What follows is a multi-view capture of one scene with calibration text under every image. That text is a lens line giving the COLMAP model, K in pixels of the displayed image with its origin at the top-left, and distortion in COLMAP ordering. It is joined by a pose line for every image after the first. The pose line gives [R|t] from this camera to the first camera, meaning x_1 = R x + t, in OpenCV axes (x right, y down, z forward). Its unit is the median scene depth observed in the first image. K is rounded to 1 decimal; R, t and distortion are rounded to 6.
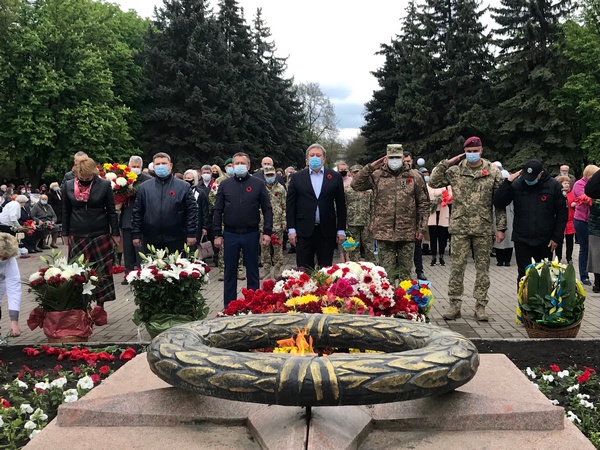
lens RADIAL K [[774.2, 0, 300.0], [0, 774.2, 225.0], [0, 0, 1]] dist [0.131729, -0.024772]
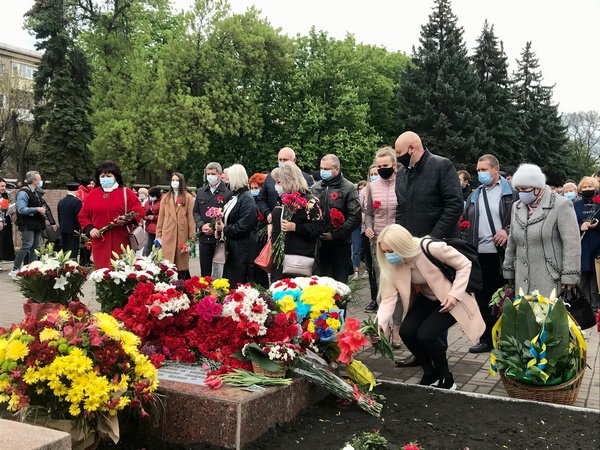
lens RADIAL K [[654.8, 0, 300.0], [0, 654.8, 225.0], [0, 0, 1]] dist [0.003420, -0.050219]
pose [[0.905055, 0.038597, -0.423540, 0.080544], [-0.047070, 0.998846, -0.009558, -0.000596], [0.422682, 0.028586, 0.905827, 0.074685]]
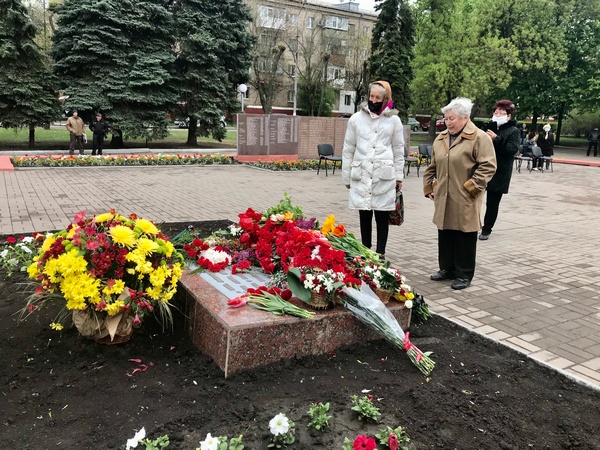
lens RADIAL K [[471.3, 0, 300.0], [0, 471.3, 225.0], [0, 0, 1]] dist [0.025813, 0.002561]
pose [[0.514208, 0.208025, -0.832055, 0.091455], [-0.086052, 0.977758, 0.191272, -0.003301], [0.853338, -0.026754, 0.520672, 0.137363]]
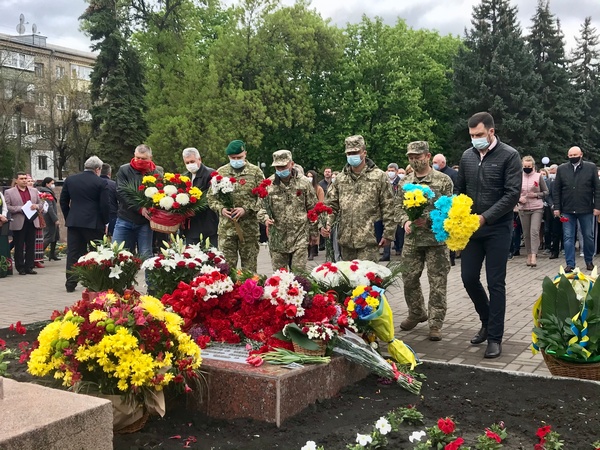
lens RADIAL K [[654.8, 0, 300.0], [0, 654.8, 225.0], [0, 0, 1]] dist [0.003420, -0.050219]
pose [[0.865440, 0.020986, -0.500573, 0.085765], [-0.020128, 0.999772, 0.007116, 0.000721], [0.500609, 0.003917, 0.865665, 0.073429]]
